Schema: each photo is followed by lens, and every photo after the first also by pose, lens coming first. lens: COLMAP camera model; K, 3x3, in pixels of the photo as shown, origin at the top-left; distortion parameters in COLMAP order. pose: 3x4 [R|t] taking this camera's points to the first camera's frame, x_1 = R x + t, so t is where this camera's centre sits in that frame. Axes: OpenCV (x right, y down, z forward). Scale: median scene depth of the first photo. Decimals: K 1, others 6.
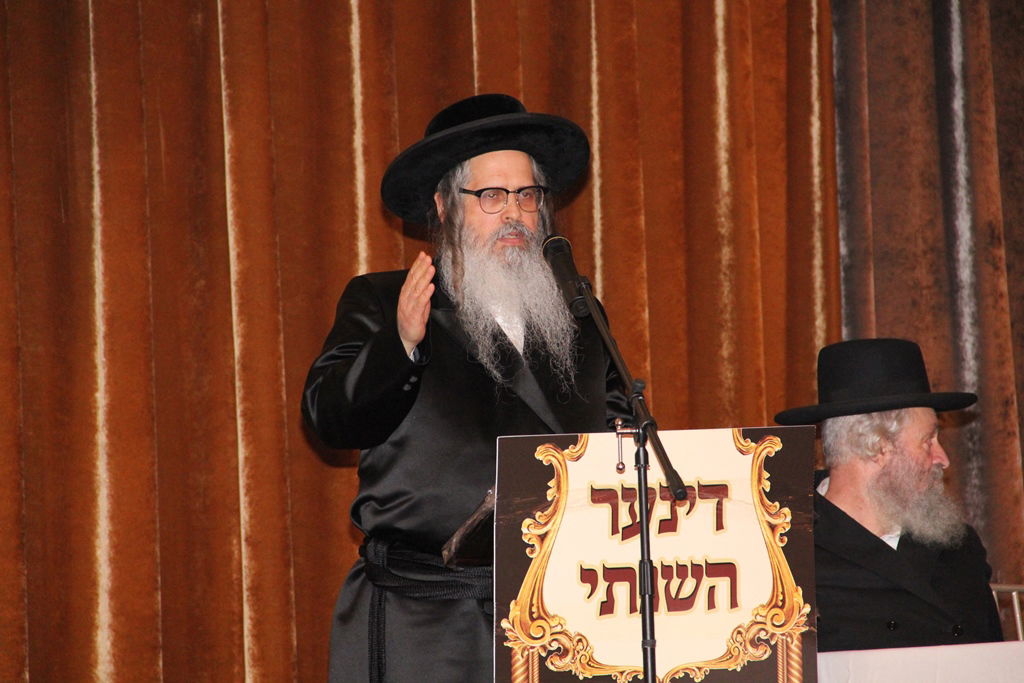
lens RADIAL K [[5894.0, 0, 485.6], [0, 5894.0, 366.9], [0, 0, 1]] dist [1.975378, 0.000000]
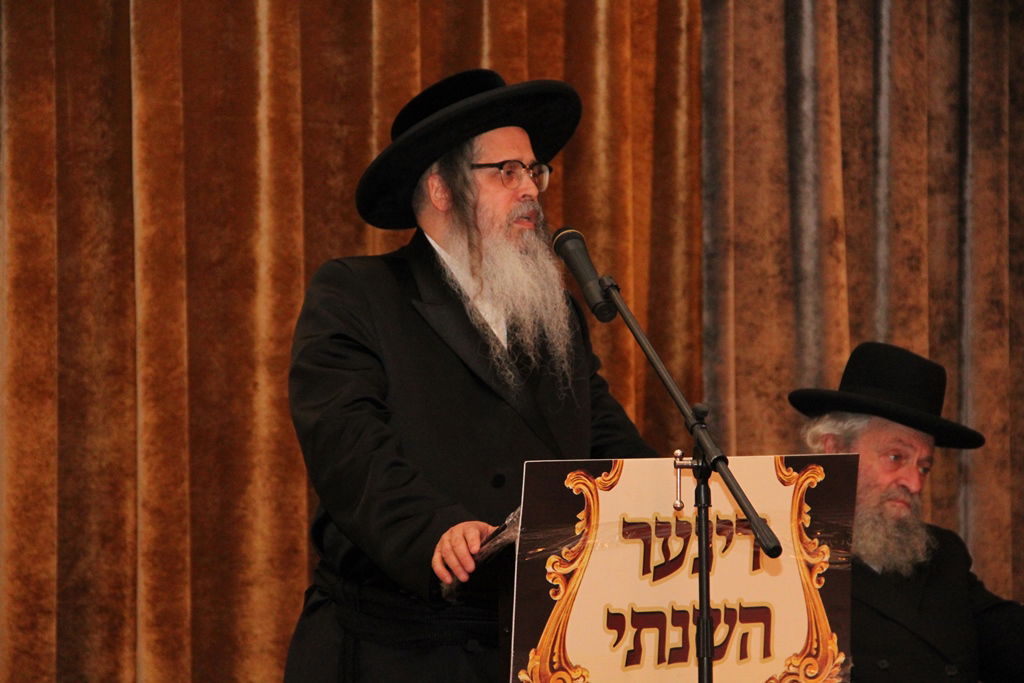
lens RADIAL K [[4041.7, 0, 526.3], [0, 4041.7, 391.6], [0, 0, 1]] dist [1.139639, 0.000000]
pose [[0.995314, 0.037409, 0.089163, -0.038040], [-0.039762, 0.998902, 0.024770, -0.009769], [-0.088138, -0.028200, 0.995709, 0.302790]]
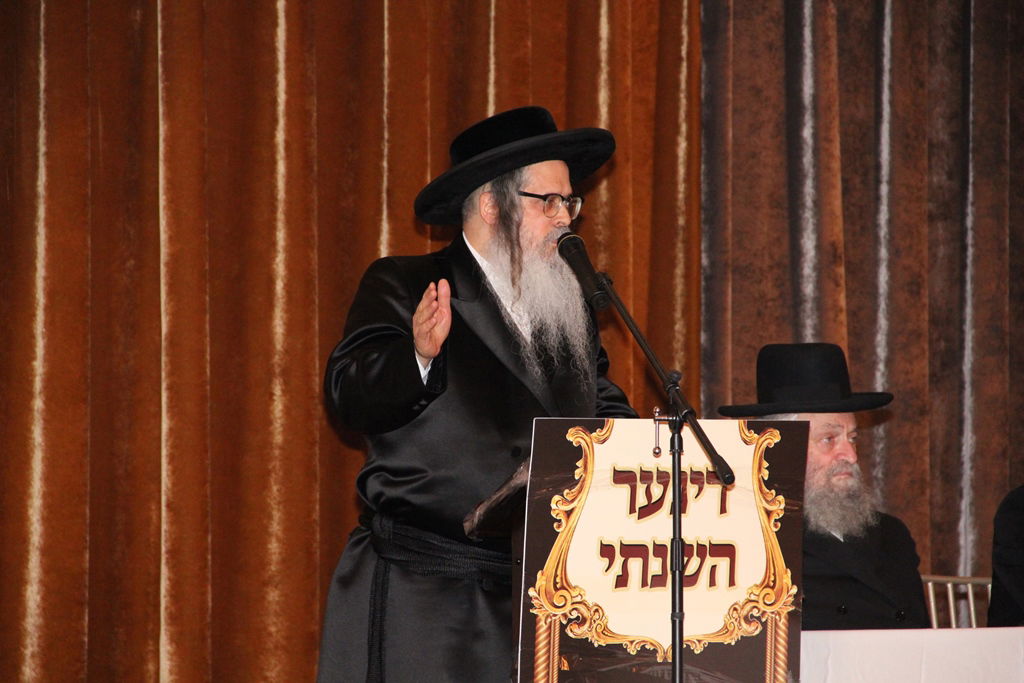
lens RADIAL K [[5530.4, 0, 519.2], [0, 5530.4, 343.0], [0, 0, 1]] dist [1.975452, 0.000000]
pose [[0.994964, 0.045946, 0.089085, -0.067890], [-0.045557, 0.998941, -0.006402, 0.003527], [-0.089284, 0.002312, 0.996003, -0.004636]]
